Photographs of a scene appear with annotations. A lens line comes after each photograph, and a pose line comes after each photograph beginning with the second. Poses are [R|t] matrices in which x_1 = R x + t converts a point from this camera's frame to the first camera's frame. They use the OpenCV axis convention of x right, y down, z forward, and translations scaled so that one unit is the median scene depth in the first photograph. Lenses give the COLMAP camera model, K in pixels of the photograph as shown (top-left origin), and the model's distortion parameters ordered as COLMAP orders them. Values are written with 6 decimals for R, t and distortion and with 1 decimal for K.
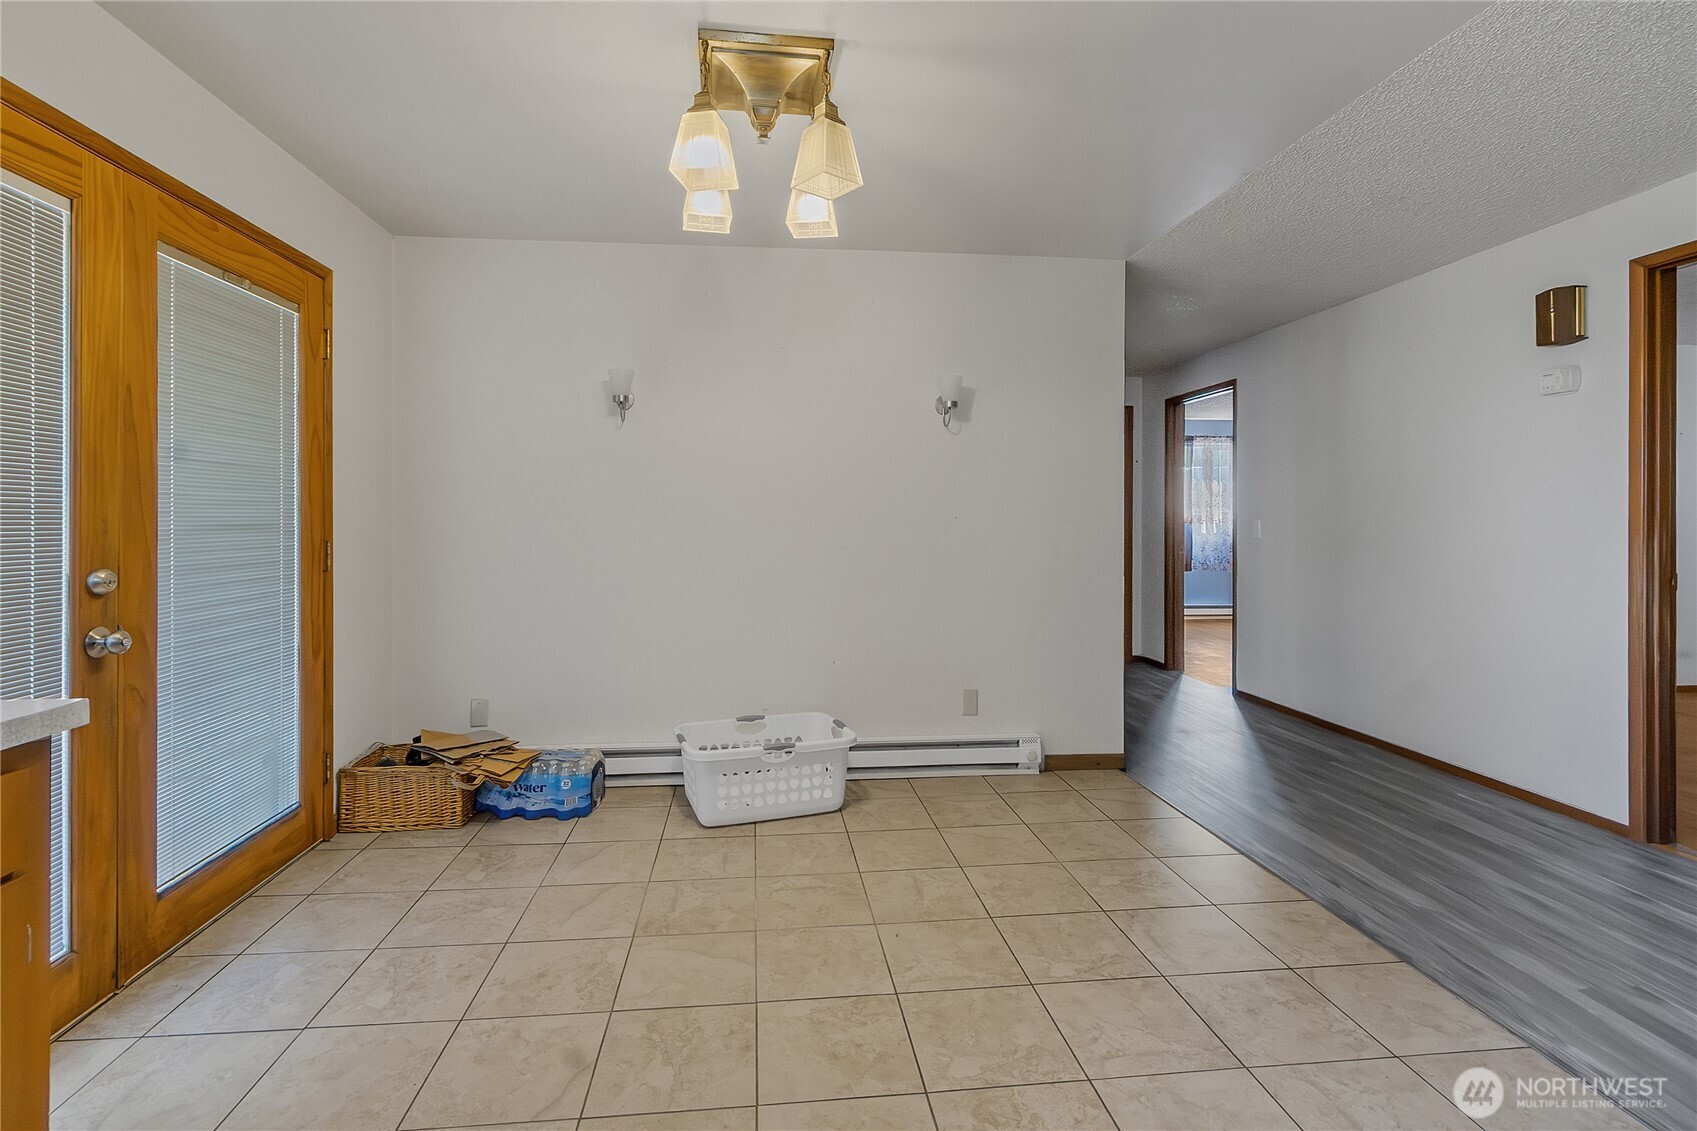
lens RADIAL K [[805.4, 0, 848.3], [0, 805.4, 522.8], [0, 0, 1]] dist [0.014156, -0.002675]
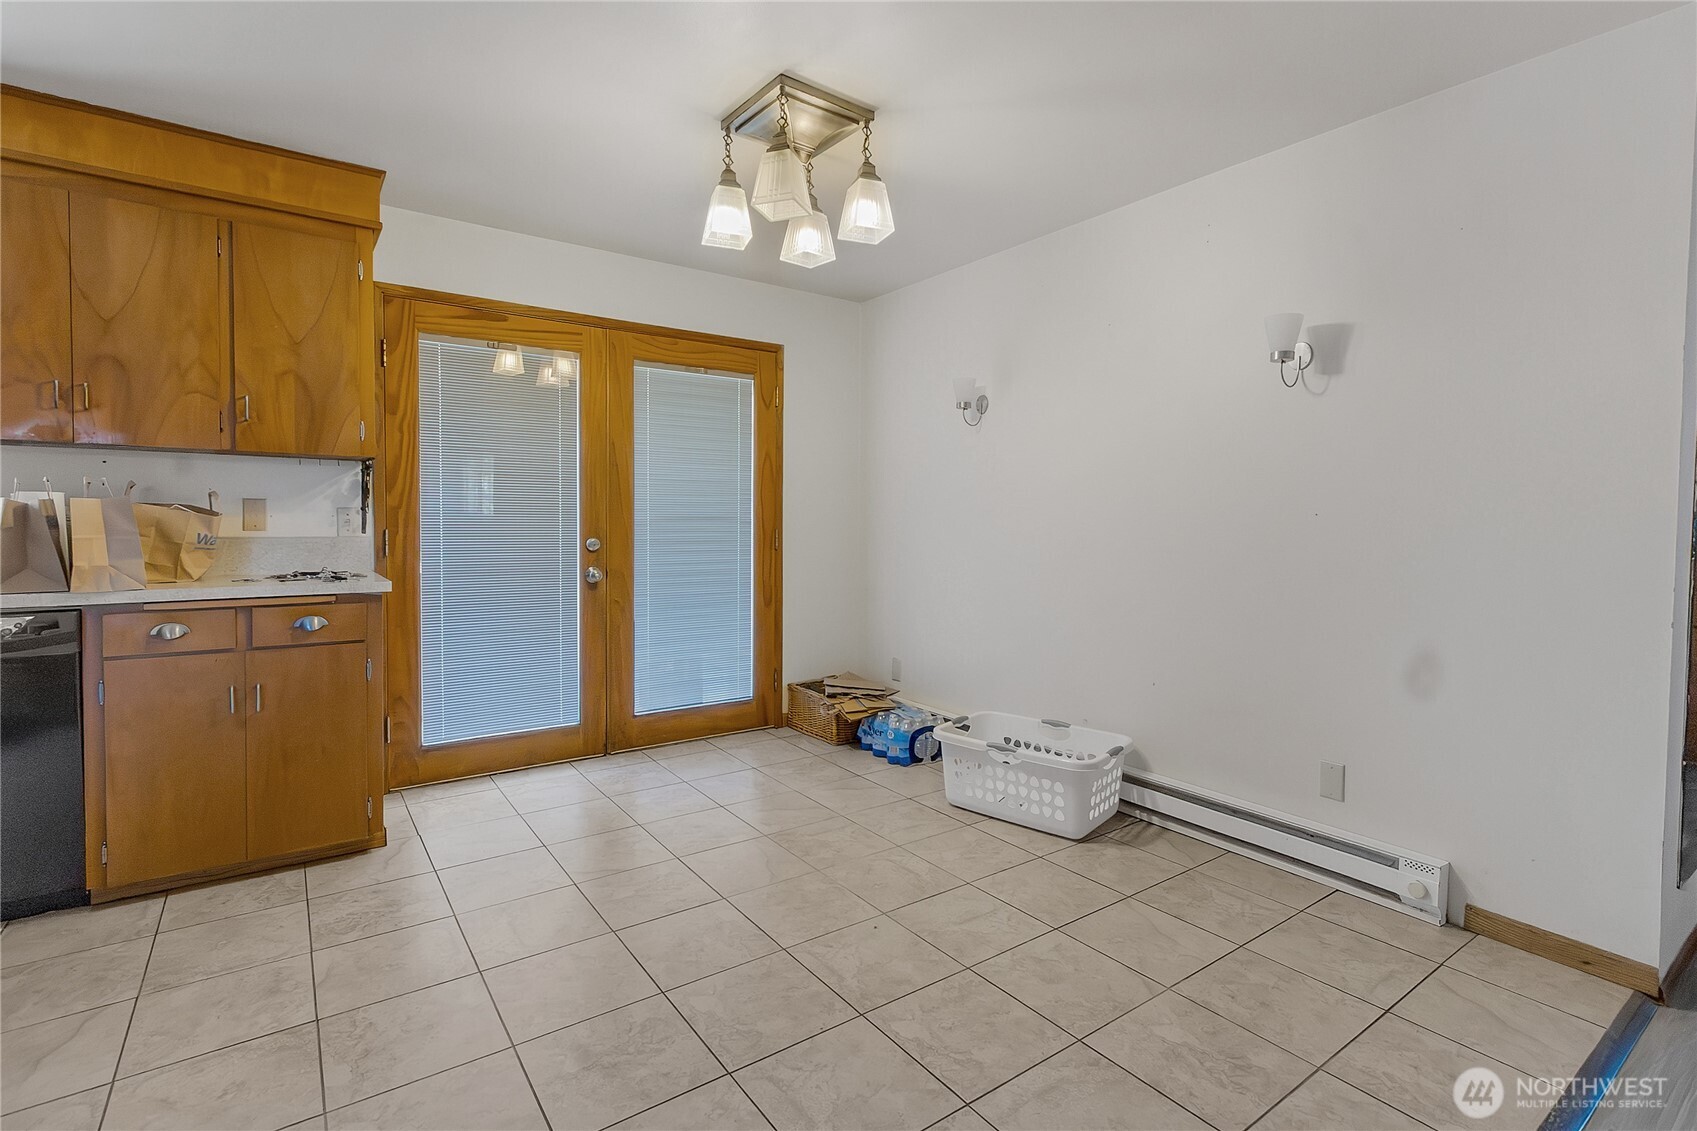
lens RADIAL K [[805.4, 0, 844.1], [0, 805.4, 554.0], [0, 0, 1]] dist [0.014156, -0.002675]
pose [[0.485567, 0.040461, -0.873262, 0.711596], [-0.013142, 0.999153, 0.038987, 0.007987], [0.874101, -0.007454, 0.485688, 0.383743]]
